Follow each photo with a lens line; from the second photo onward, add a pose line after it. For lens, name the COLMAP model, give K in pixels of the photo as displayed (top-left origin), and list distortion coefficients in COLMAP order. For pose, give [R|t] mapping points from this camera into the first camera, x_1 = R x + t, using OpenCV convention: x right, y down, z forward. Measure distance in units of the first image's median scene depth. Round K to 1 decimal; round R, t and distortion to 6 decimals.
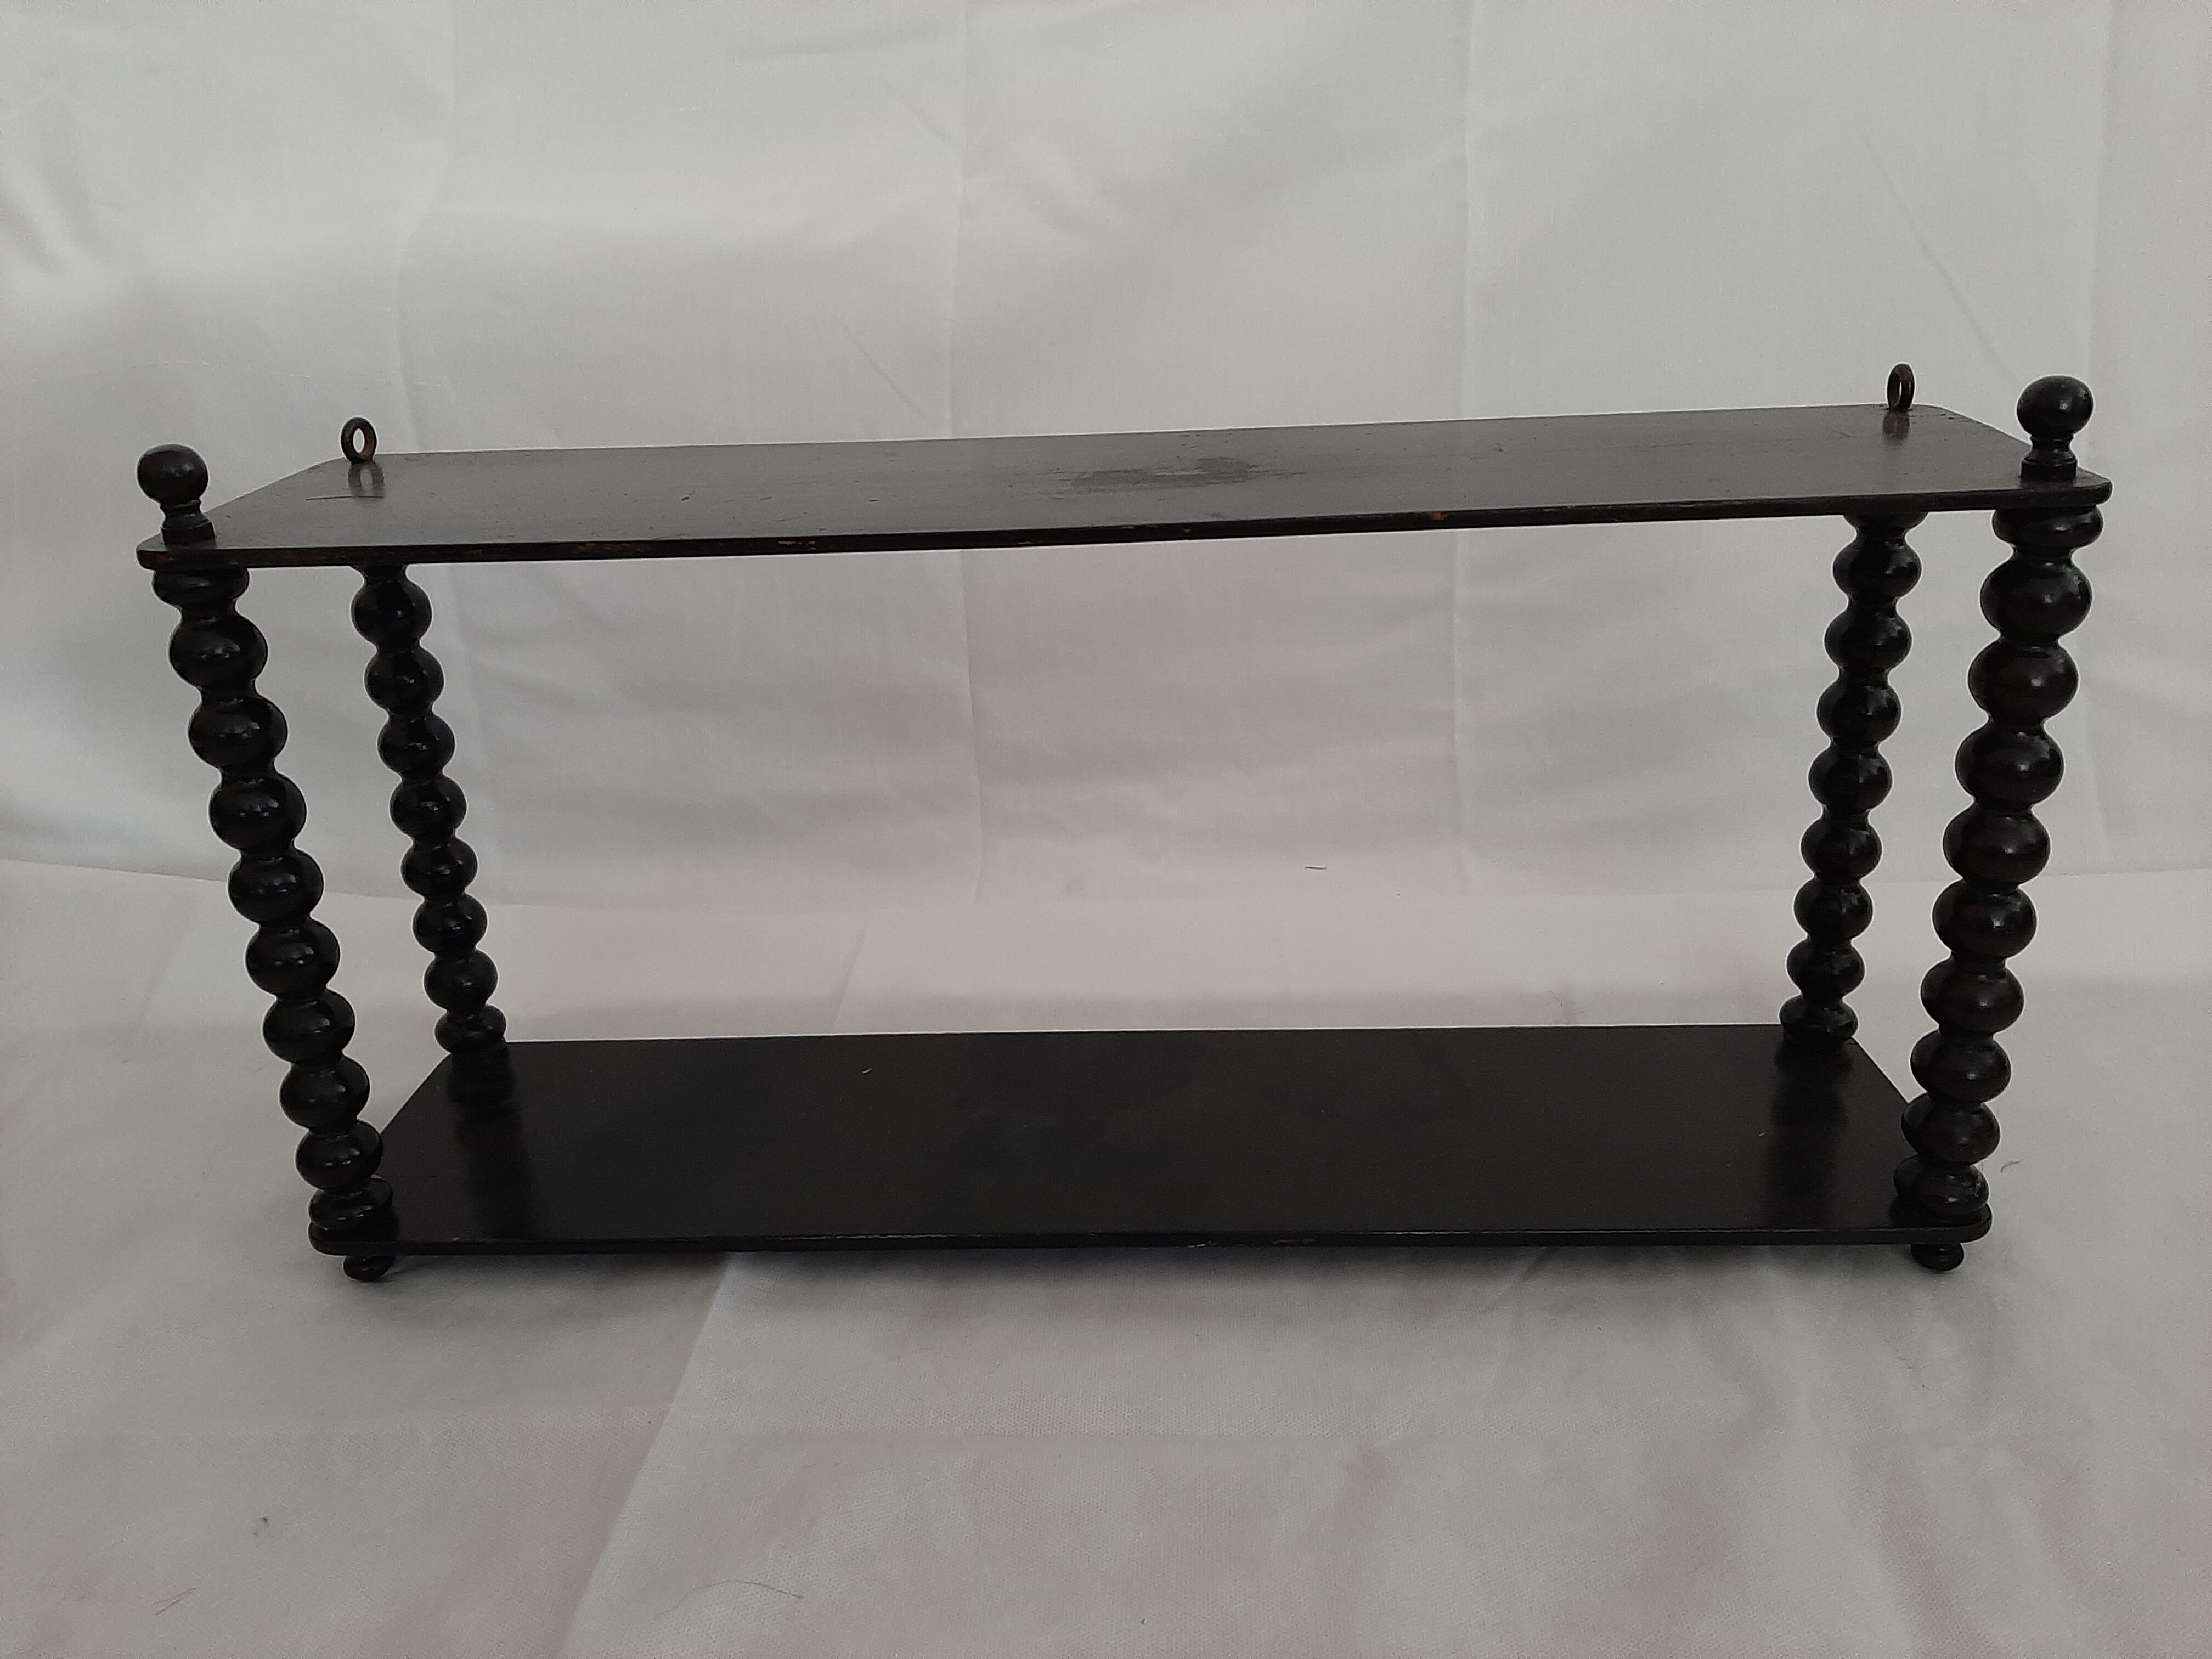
lens RADIAL K [[1747.3, 0, 1116.3], [0, 1747.3, 836.3], [0, 0, 1]] dist [-0.007153, -0.046845]
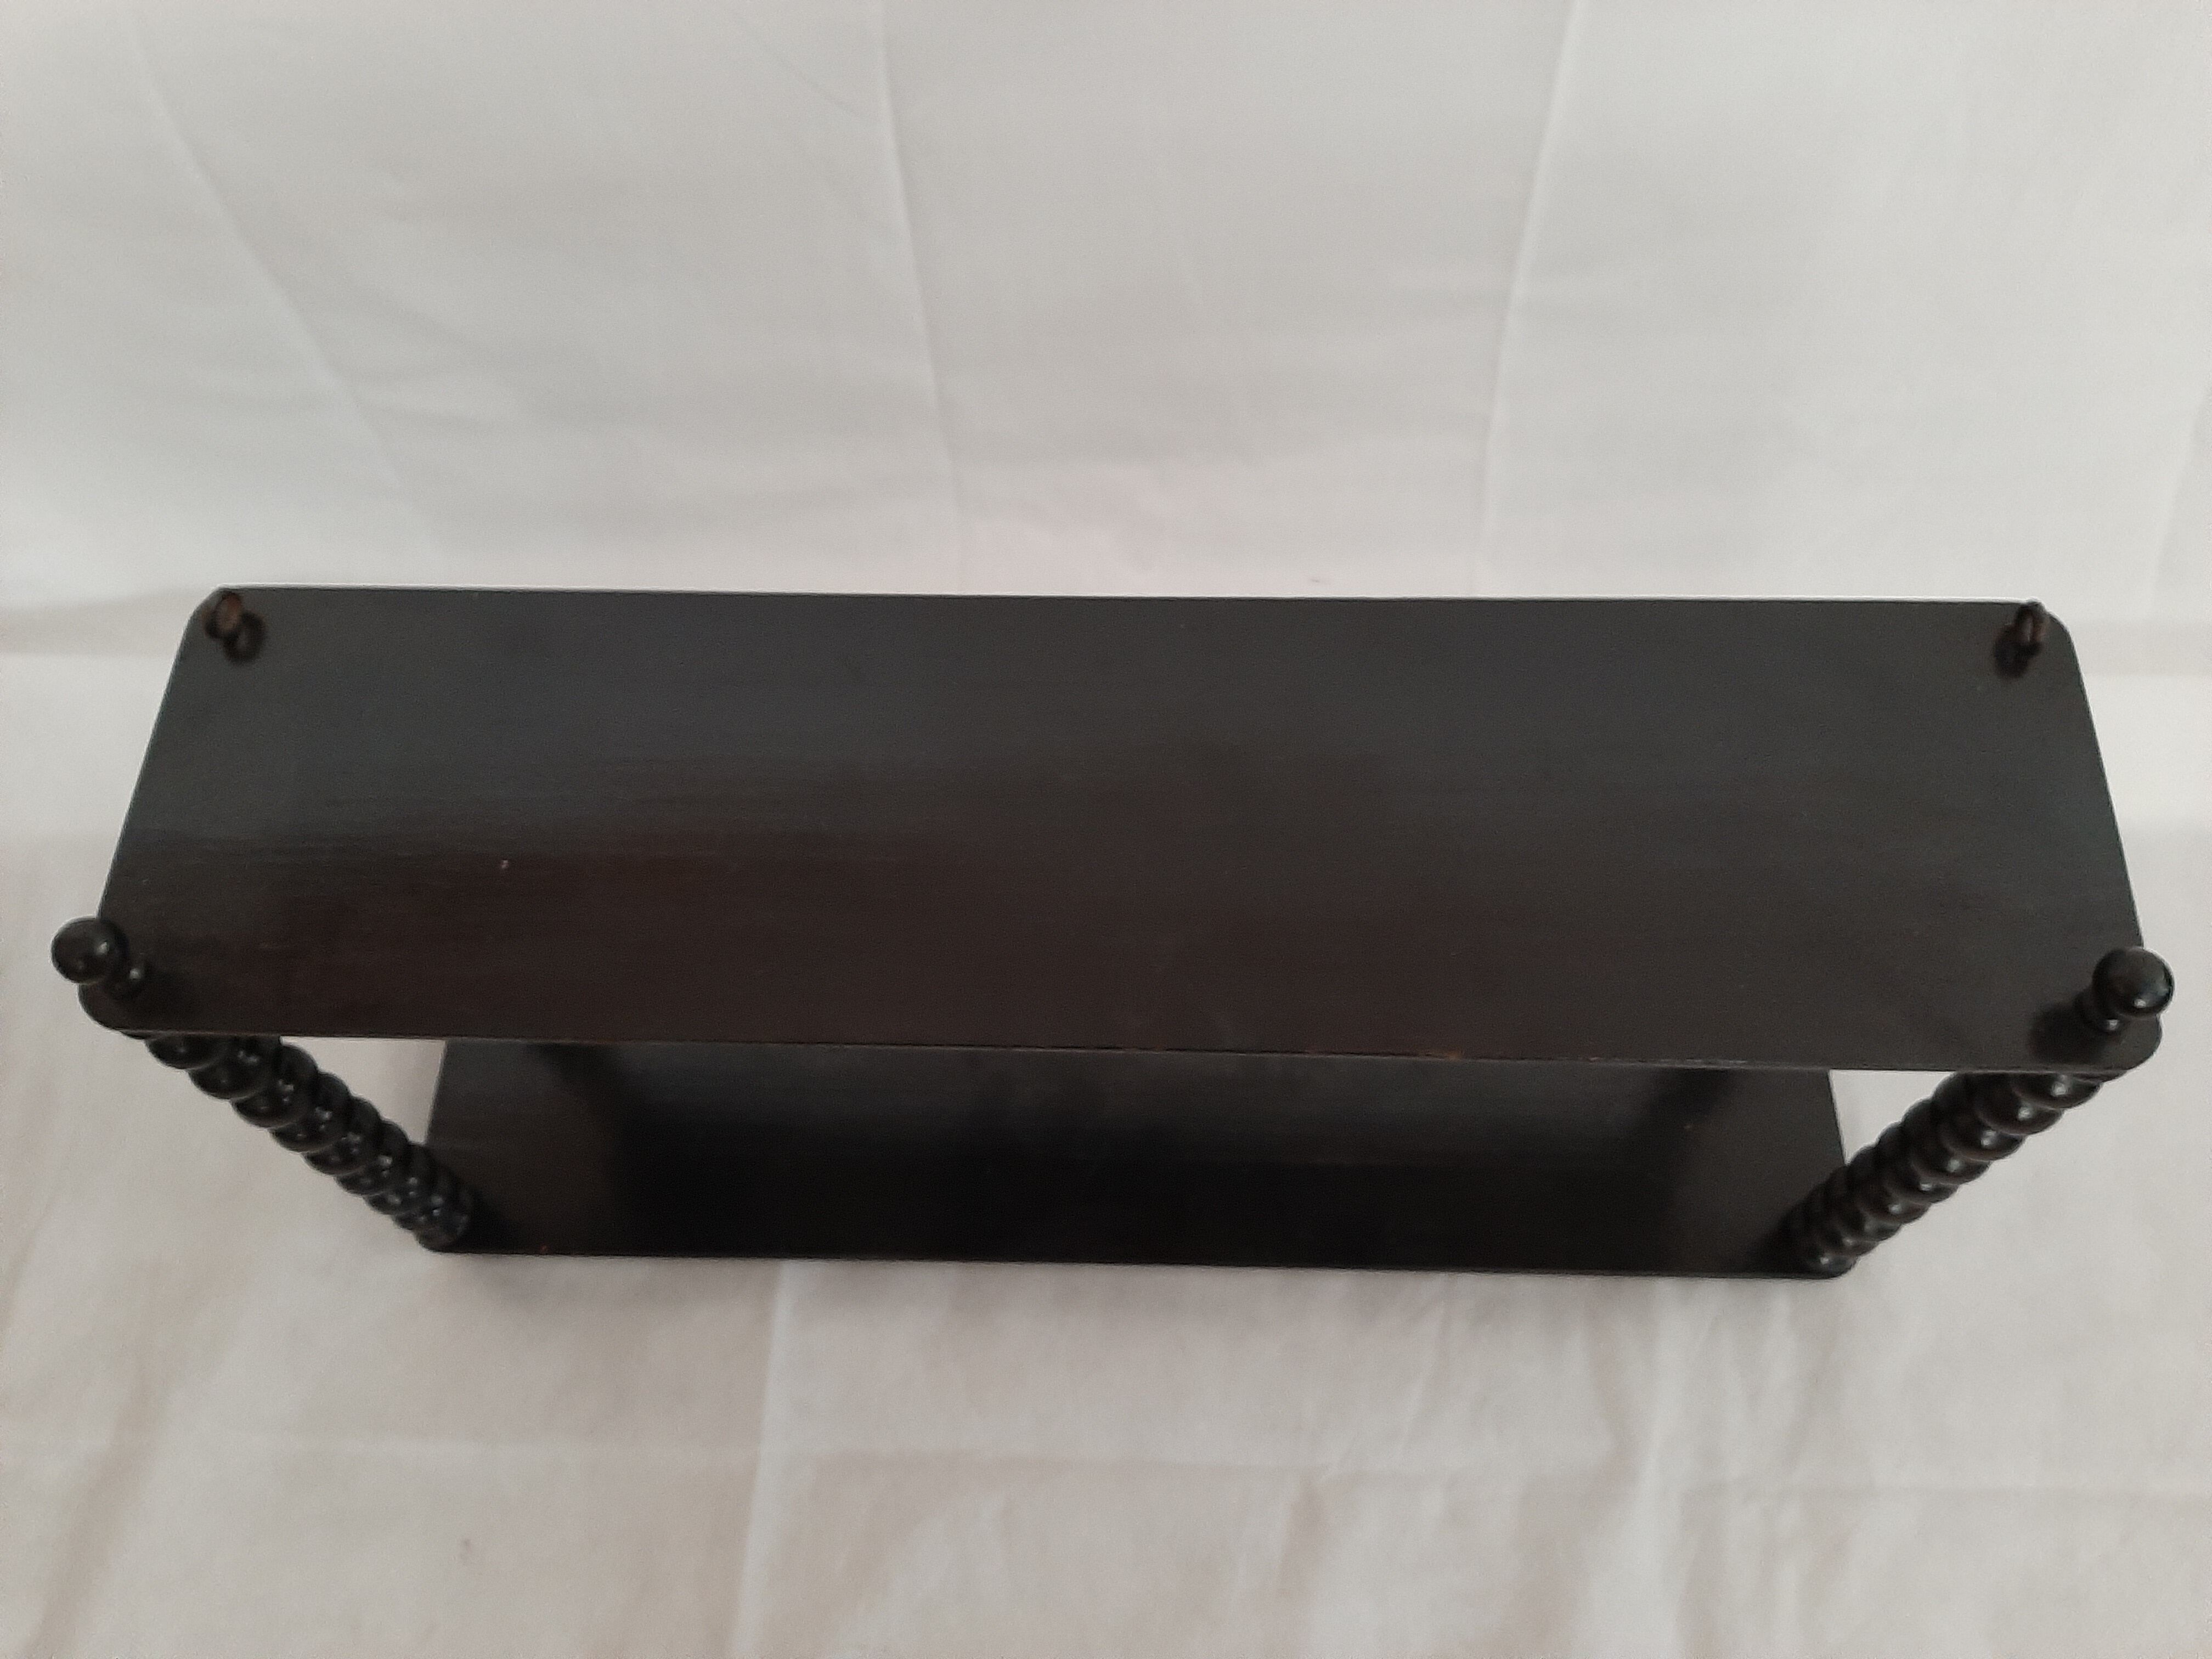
lens RADIAL K [[1747.3, 0, 1096.2], [0, 1747.3, 763.0], [0, 0, 1]] dist [-0.007153, -0.046845]
pose [[0.999867, -0.005146, 0.015470, -0.018540], [-0.006731, 0.733913, 0.679210, -0.545328], [-0.014848, -0.679224, 0.733781, 0.249958]]
